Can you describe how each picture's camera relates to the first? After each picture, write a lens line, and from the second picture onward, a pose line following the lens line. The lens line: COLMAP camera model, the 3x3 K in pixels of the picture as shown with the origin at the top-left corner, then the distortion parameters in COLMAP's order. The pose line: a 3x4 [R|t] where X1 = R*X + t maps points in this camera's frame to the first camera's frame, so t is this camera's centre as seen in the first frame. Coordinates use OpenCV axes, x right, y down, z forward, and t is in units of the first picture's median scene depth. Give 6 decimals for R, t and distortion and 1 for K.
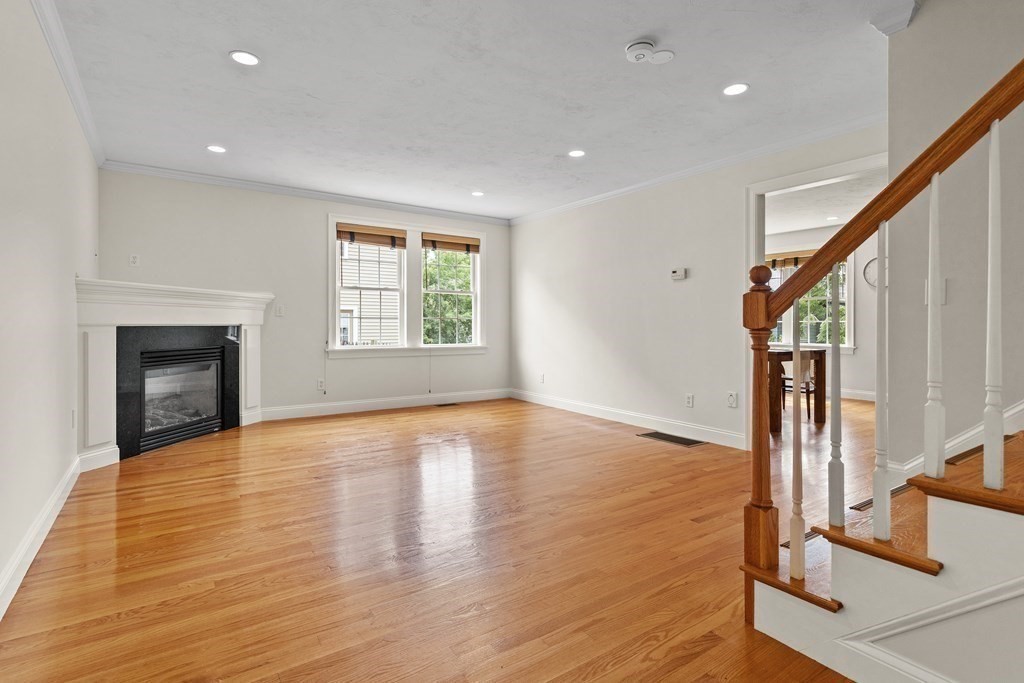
lens RADIAL K [[500.8, 0, 508.3], [0, 500.8, 327.7], [0, 0, 1]] dist [0.001284, 0.000196]
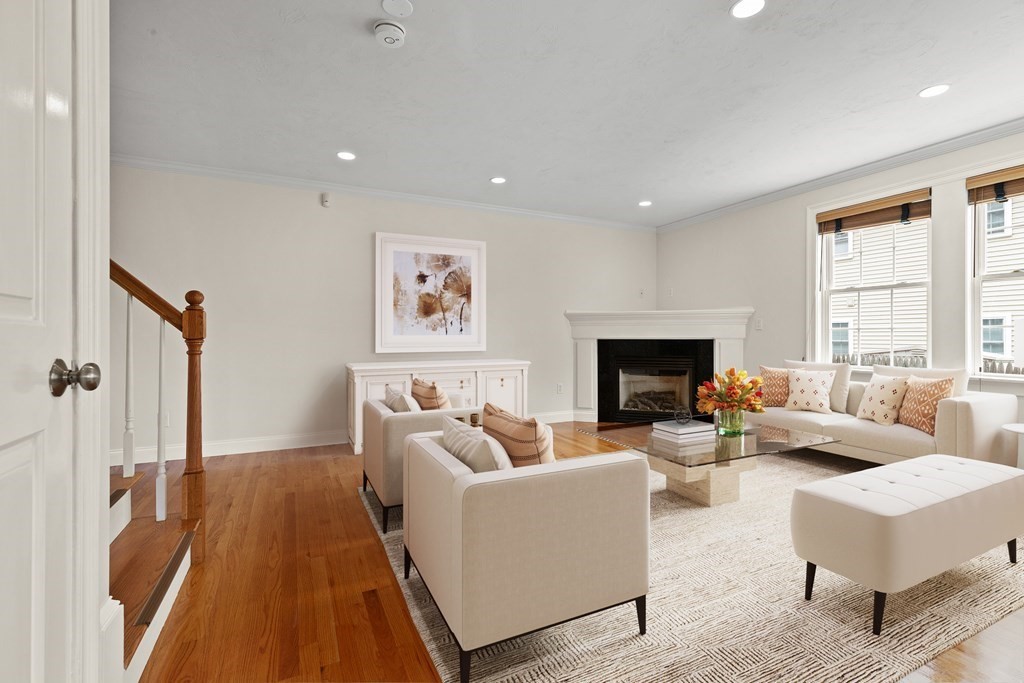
lens RADIAL K [[461.0, 0, 512.6], [0, 461.0, 342.6], [0, 0, 1]] dist [0.002889, -0.000006]
pose [[-0.158874, 0.006825, -0.987275, 0.498640], [-0.005791, 0.999952, 0.007845, -0.001827], [0.987282, 0.006964, -0.158827, 0.639842]]
